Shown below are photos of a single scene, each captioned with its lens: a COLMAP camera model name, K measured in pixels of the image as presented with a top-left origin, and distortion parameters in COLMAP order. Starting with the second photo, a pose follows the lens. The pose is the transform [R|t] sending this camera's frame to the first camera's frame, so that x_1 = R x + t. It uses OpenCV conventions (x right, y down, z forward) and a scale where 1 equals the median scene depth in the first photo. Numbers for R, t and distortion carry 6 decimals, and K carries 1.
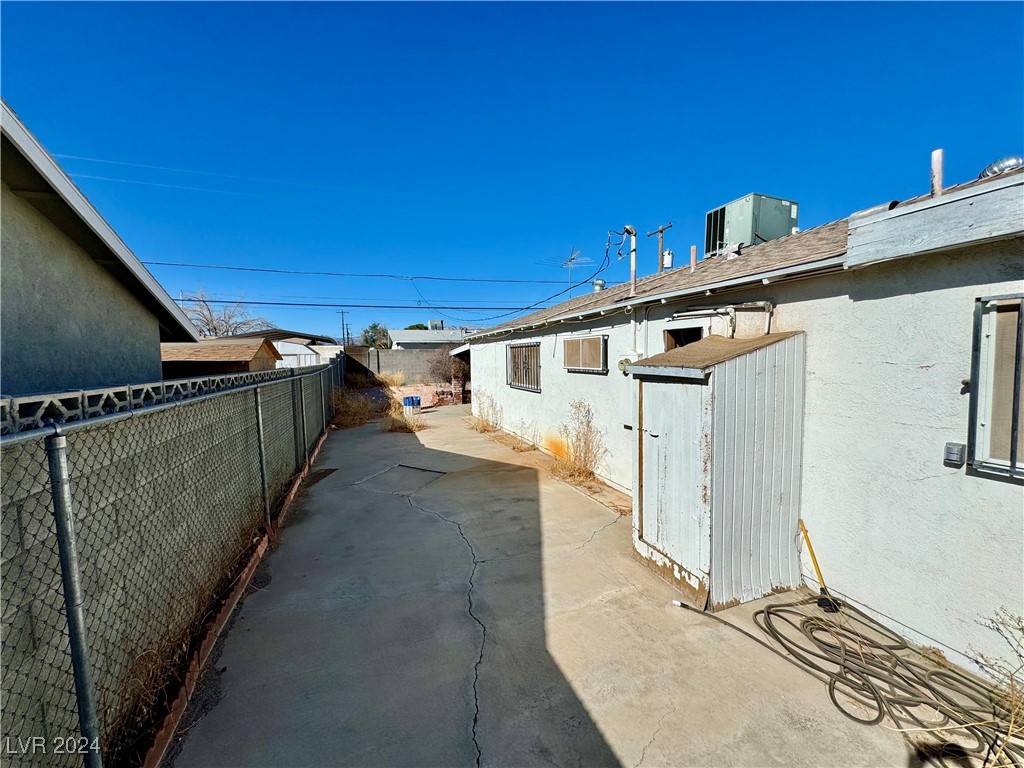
lens RADIAL K [[408.6, 0, 512.0], [0, 408.6, 384.0], [0, 0, 1]] dist [-0.003051, 0.000401]
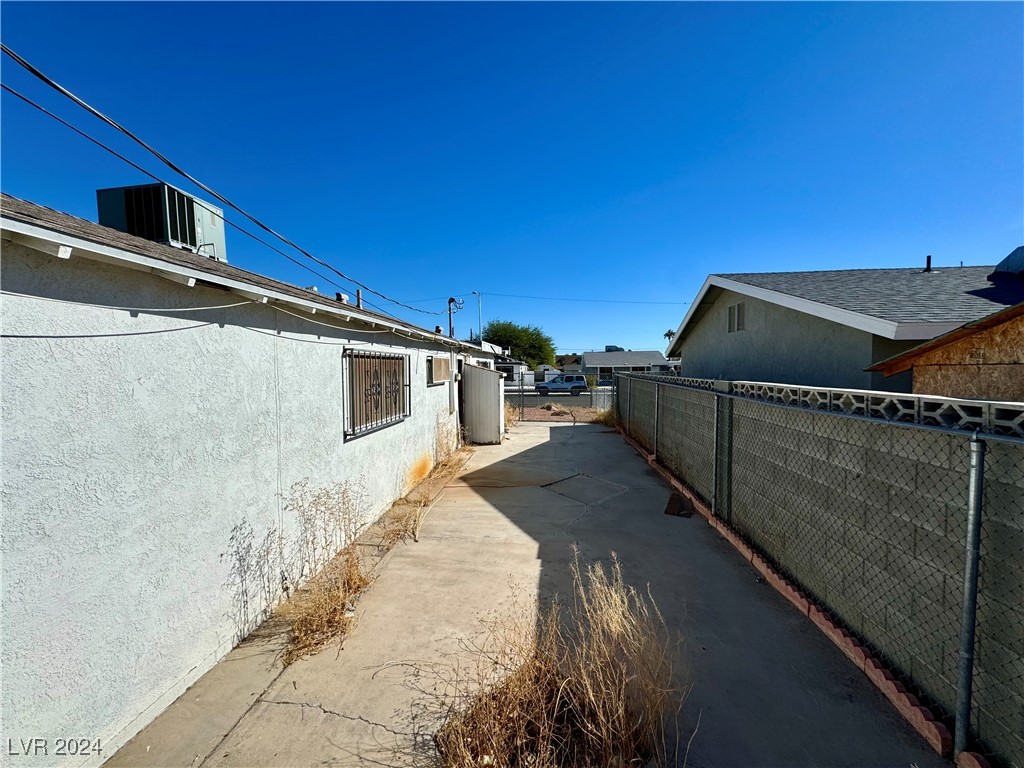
lens RADIAL K [[408.6, 0, 512.0], [0, 408.6, 384.0], [0, 0, 1]] dist [-0.003051, 0.000401]
pose [[-0.906382, 0.013061, 0.422256, -0.558080], [0.054619, 0.994756, 0.086471, -0.126165], [-0.418913, 0.101439, -0.902343, 2.034596]]
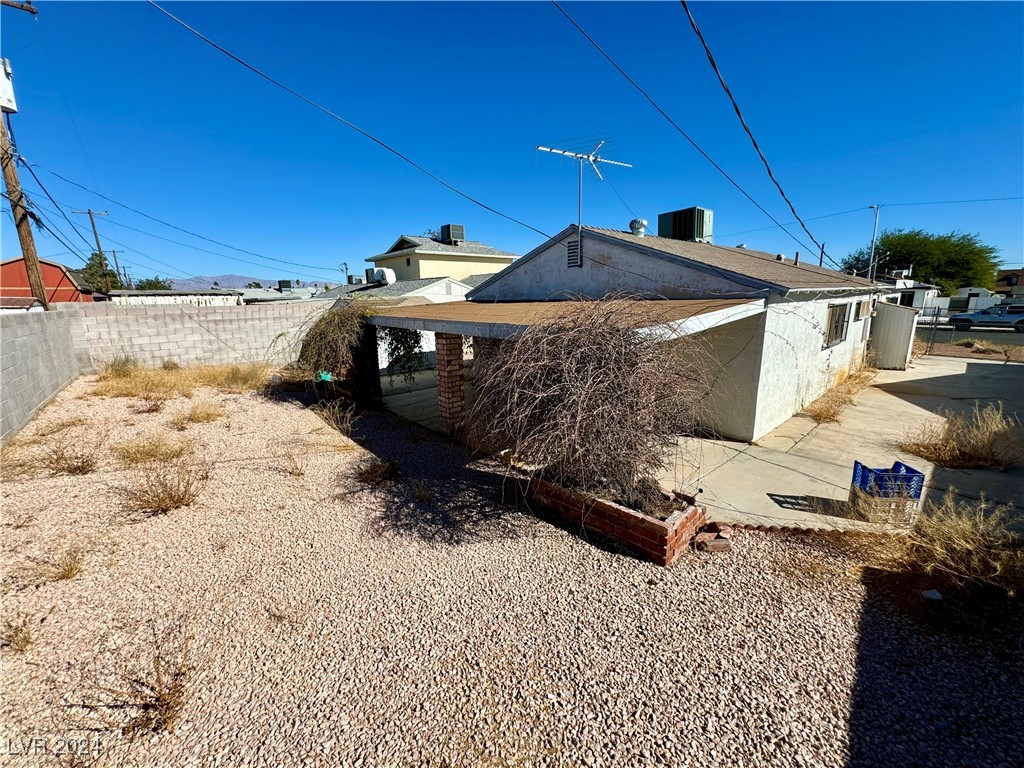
lens RADIAL K [[408.6, 0, 512.0], [0, 408.6, 384.0], [0, 0, 1]] dist [-0.003051, 0.000401]
pose [[-0.374672, -0.169536, 0.911525, -0.919766], [0.083411, 0.972990, 0.215253, -0.266295], [-0.923398, 0.156680, -0.350411, 3.063609]]
